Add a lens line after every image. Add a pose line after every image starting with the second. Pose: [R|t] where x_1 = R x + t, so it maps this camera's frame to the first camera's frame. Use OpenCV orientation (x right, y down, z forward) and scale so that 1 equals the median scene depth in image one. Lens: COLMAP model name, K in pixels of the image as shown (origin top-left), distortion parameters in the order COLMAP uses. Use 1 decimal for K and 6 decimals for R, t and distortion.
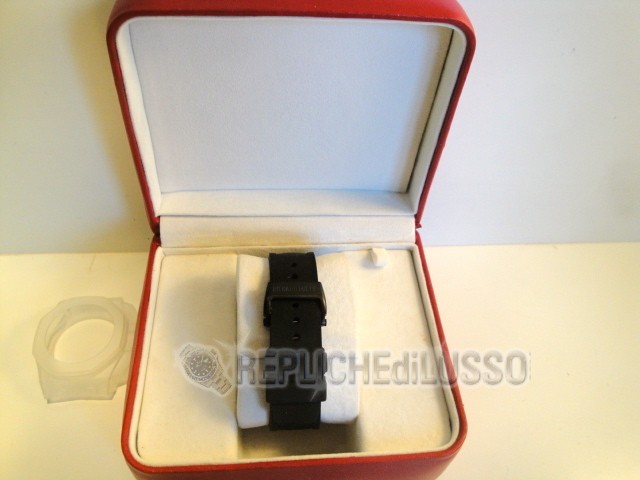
lens RADIAL K [[530.5, 0, 319.8], [0, 530.5, 235.0], [0, 0, 1]] dist [-0.164575, 0.128489]
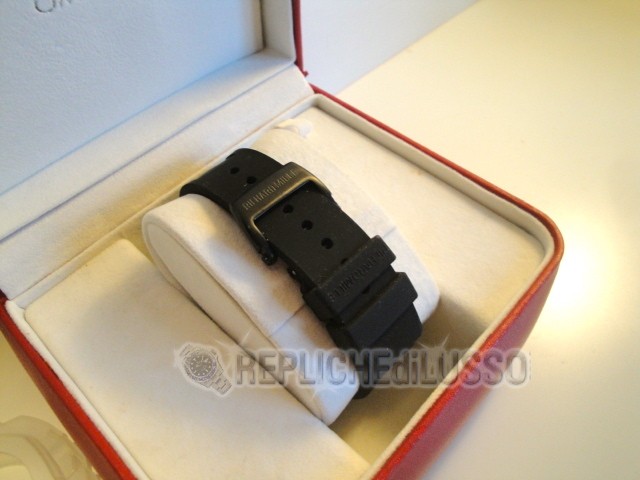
lens RADIAL K [[530.5, 0, 319.8], [0, 530.5, 235.0], [0, 0, 1]] dist [-0.164575, 0.128489]
pose [[0.737971, -0.573770, 0.355228, -0.205609], [0.552660, 0.815930, 0.169779, 0.058635], [-0.387255, 0.071029, 0.919232, 0.334171]]
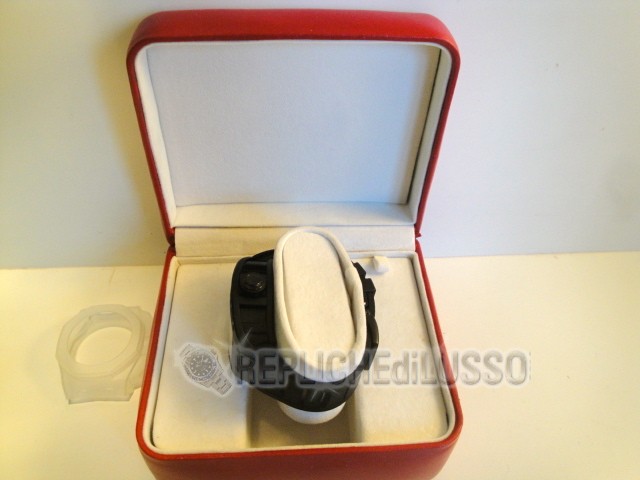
lens RADIAL K [[530.5, 0, 319.8], [0, 530.5, 235.0], [0, 0, 1]] dist [-0.164575, 0.128489]
pose [[0.999276, -0.012150, -0.036046, 0.030089], [0.010053, 0.998277, -0.057809, 0.043881], [0.036686, 0.057404, 0.997677, -0.062281]]
